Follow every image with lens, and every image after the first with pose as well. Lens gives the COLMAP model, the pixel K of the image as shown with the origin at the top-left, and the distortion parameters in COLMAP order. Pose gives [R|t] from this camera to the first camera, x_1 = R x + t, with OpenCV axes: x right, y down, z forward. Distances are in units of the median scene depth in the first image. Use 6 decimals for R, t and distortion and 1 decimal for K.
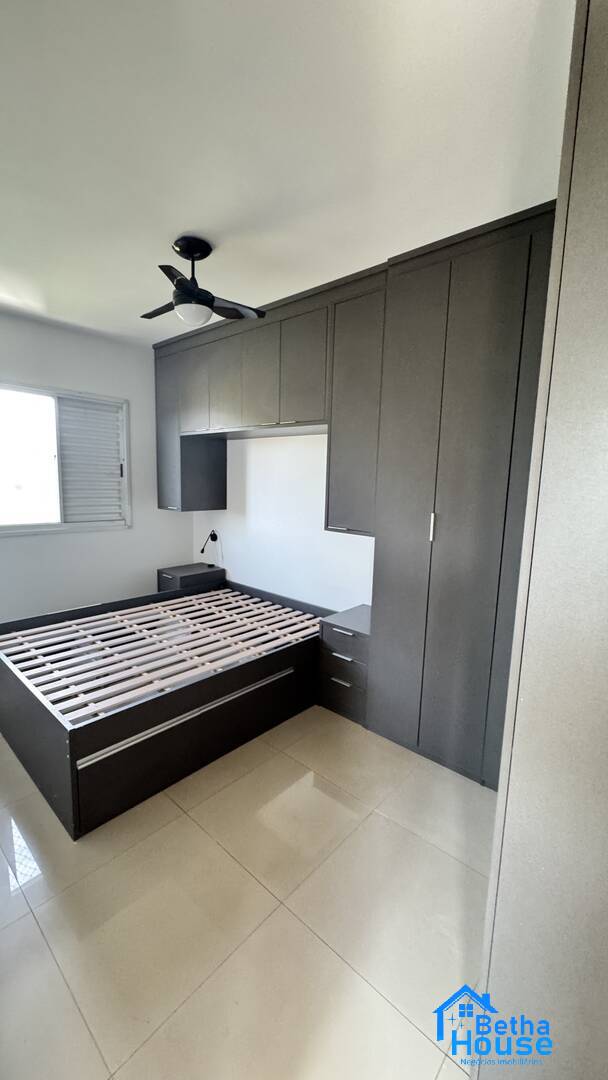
lens RADIAL K [[427.0, 0, 304.5], [0, 427.0, 539.4], [0, 0, 1]] dist [-0.010840, 0.001006]
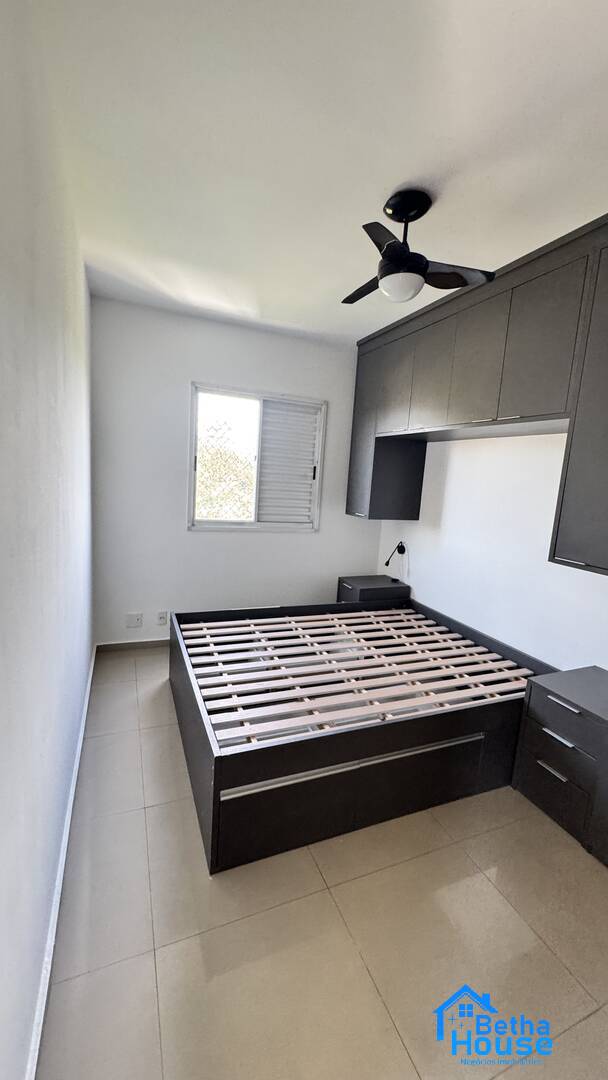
lens RADIAL K [[427.0, 0, 302.7], [0, 427.0, 539.3], [0, 0, 1]] dist [-0.010840, 0.001006]
pose [[0.899146, 0.094968, -0.427221, -0.022531], [-0.099695, 0.994953, 0.011350, -0.022047], [0.426143, 0.032387, 0.904076, 0.128340]]
